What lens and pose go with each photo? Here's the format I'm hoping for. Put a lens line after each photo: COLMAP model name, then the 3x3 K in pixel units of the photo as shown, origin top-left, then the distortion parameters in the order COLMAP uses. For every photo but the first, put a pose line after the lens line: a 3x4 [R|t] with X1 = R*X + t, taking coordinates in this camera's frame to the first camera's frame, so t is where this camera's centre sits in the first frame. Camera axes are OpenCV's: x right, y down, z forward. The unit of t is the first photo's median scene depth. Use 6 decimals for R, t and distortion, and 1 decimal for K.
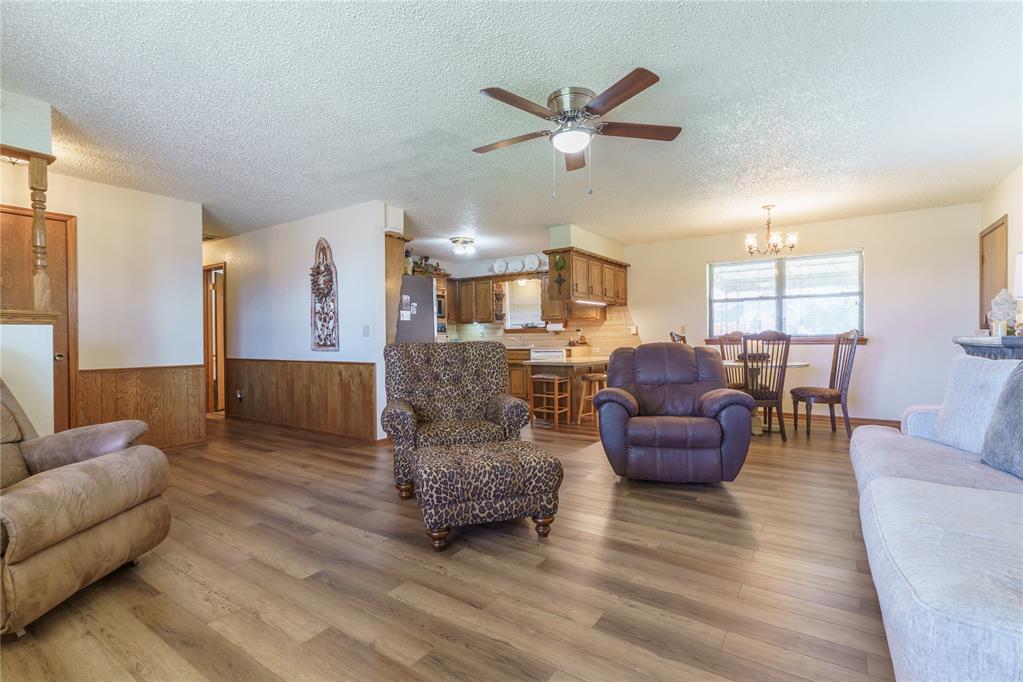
lens RADIAL K [[472.3, 0, 511.5], [0, 472.3, 341.0], [0, 0, 1]] dist [0.003169, 0.000932]
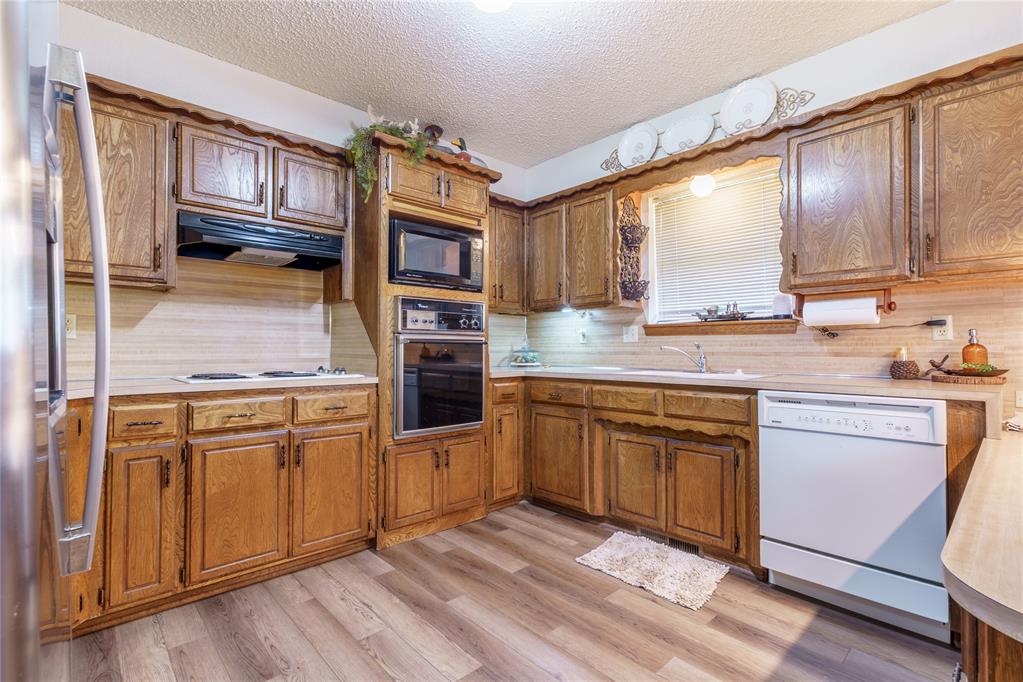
lens RADIAL K [[472.3, 0, 511.5], [0, 472.3, 341.0], [0, 0, 1]] dist [0.003169, 0.000932]
pose [[0.974679, 0.007110, -0.223496, -0.037497], [-0.011311, 0.999783, -0.017521, -0.004422], [0.223323, 0.019605, 0.974547, 0.667232]]
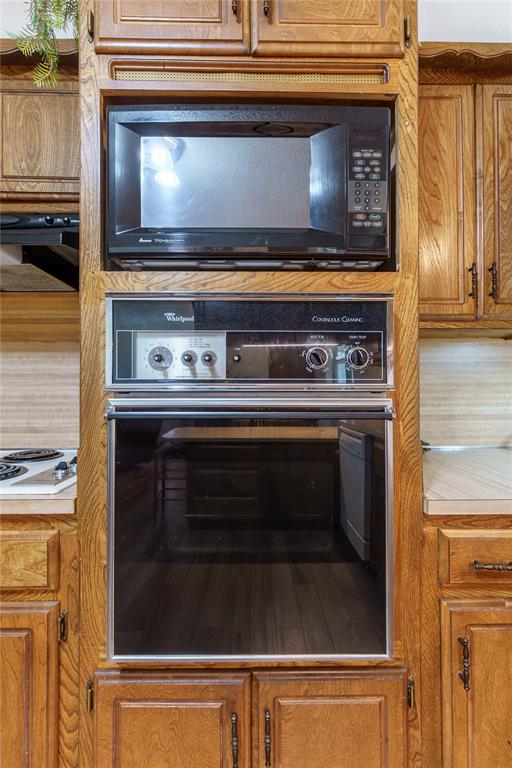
lens RADIAL K [[354.6, 0, 256.7], [0, 354.6, 385.2], [0, 0, 1]] dist [0.003169, 0.000932]
pose [[0.574421, -0.000222, -0.818560, -0.085515], [-0.006229, 0.999970, -0.004642, -0.016261], [0.818536, 0.007765, 0.574402, 0.940546]]
